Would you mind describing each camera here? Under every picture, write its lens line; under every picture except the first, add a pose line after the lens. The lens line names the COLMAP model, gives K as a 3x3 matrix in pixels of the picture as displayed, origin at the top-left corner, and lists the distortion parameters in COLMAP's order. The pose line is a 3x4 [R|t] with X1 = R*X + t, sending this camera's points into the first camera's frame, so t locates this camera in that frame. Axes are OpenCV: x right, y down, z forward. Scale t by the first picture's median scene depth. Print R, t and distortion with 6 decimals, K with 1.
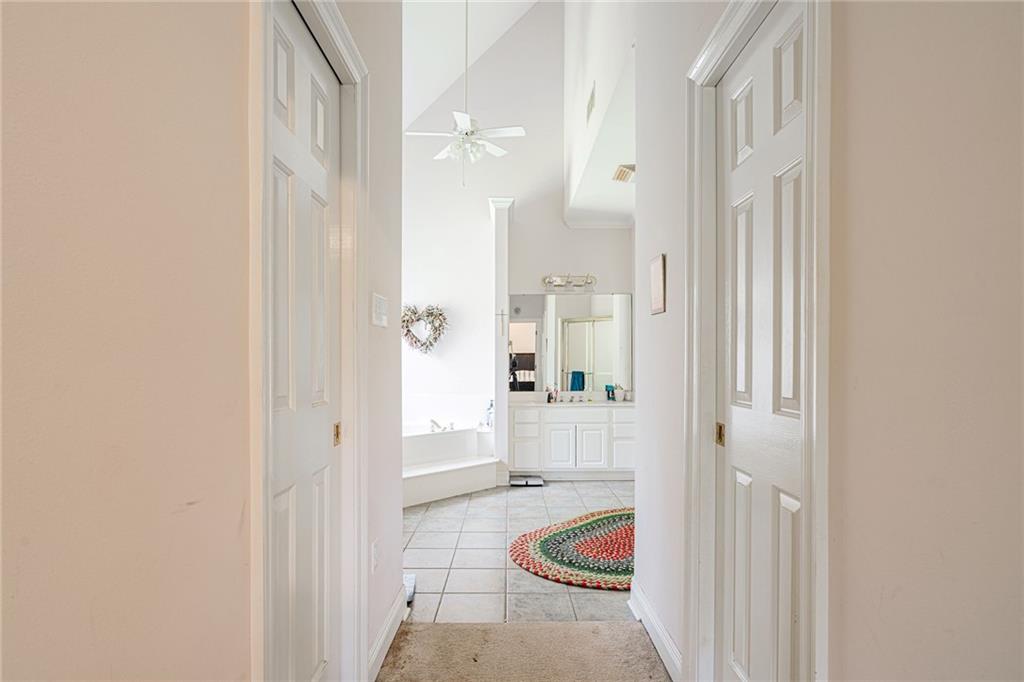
lens RADIAL K [[499.0, 0, 506.2], [0, 499.0, 363.6], [0, 0, 1]] dist [-0.001104, -0.000146]
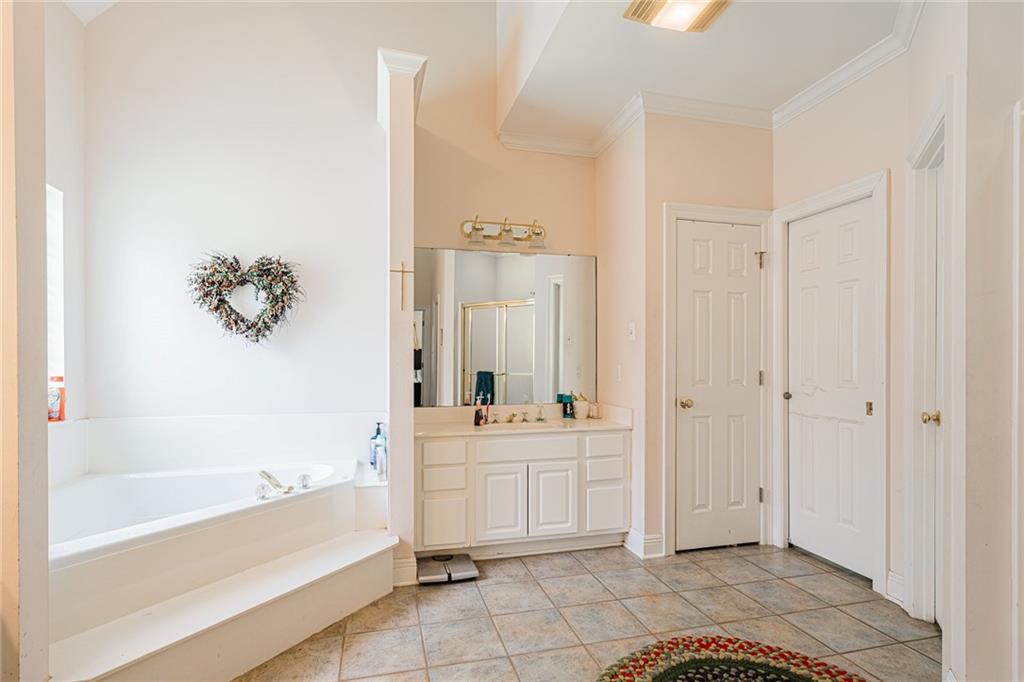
lens RADIAL K [[499.0, 0, 506.2], [0, 499.0, 363.6], [0, 0, 1]] dist [-0.001104, -0.000146]
pose [[0.966942, -0.000641, 0.254994, -0.034971], [-0.000820, 0.999984, 0.005624, -0.000614], [-0.254993, -0.005648, 0.966926, 0.404248]]
